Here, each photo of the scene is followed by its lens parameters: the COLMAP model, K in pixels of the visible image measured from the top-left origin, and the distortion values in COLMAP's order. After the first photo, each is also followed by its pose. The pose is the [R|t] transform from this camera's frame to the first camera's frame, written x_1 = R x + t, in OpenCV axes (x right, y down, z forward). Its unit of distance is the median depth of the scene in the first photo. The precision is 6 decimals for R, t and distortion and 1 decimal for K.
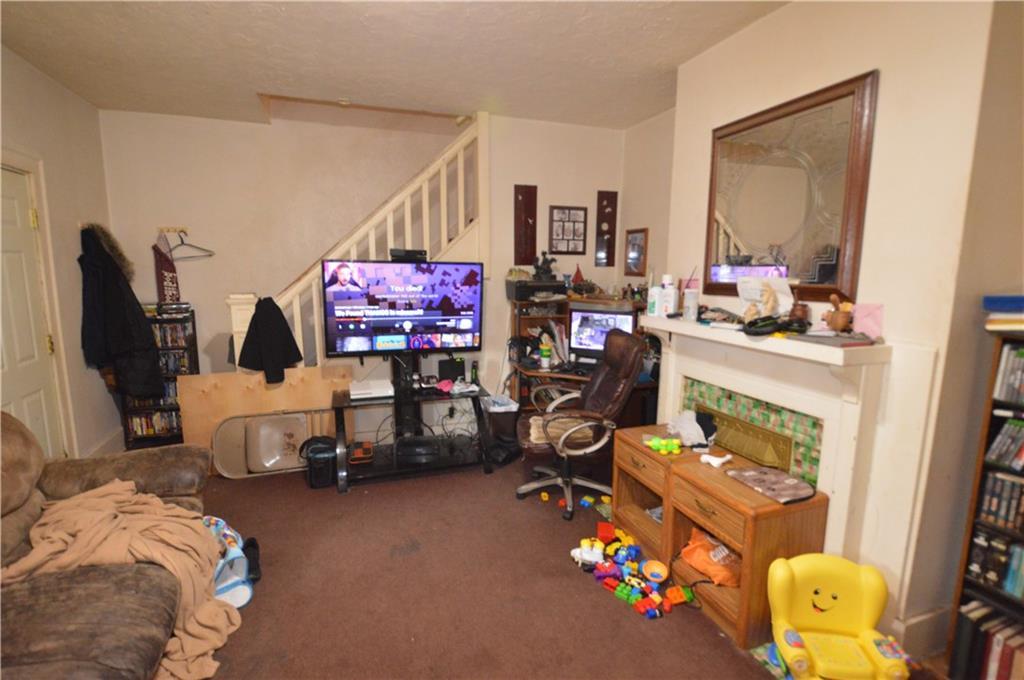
lens RADIAL K [[494.2, 0, 509.3], [0, 494.2, 342.3], [0, 0, 1]] dist [-0.003561, -0.005886]
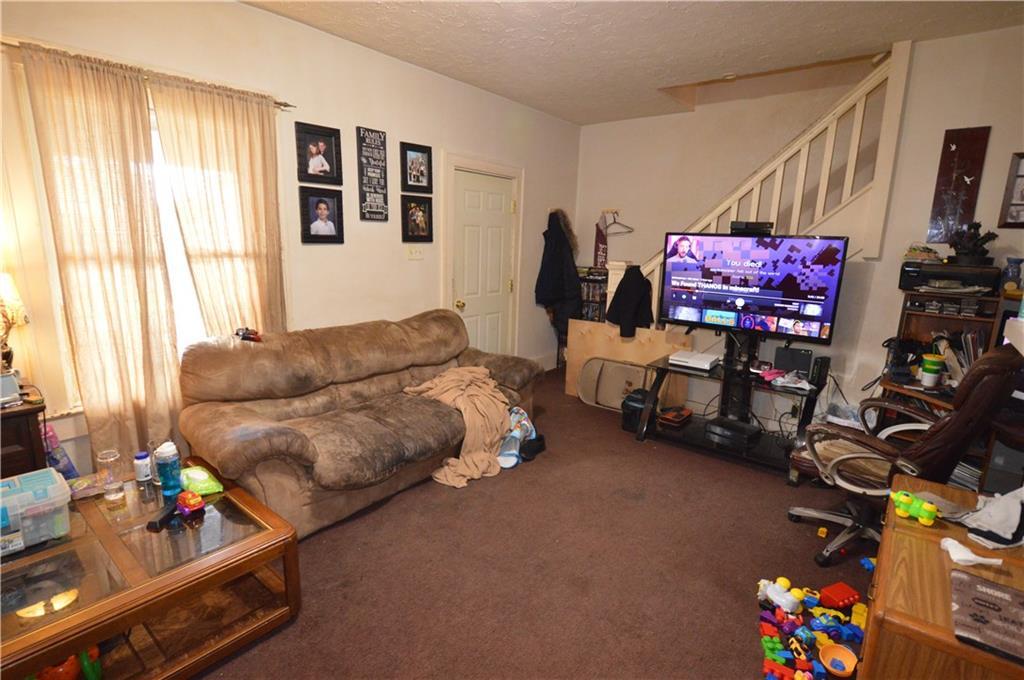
lens RADIAL K [[494.2, 0, 509.2], [0, 494.2, 340.7], [0, 0, 1]] dist [-0.003561, -0.005886]
pose [[0.520368, 0.177661, -0.835256, 0.374932], [-0.154199, 0.981589, 0.112720, -0.000553], [0.839905, 0.070140, 0.538183, 0.118169]]
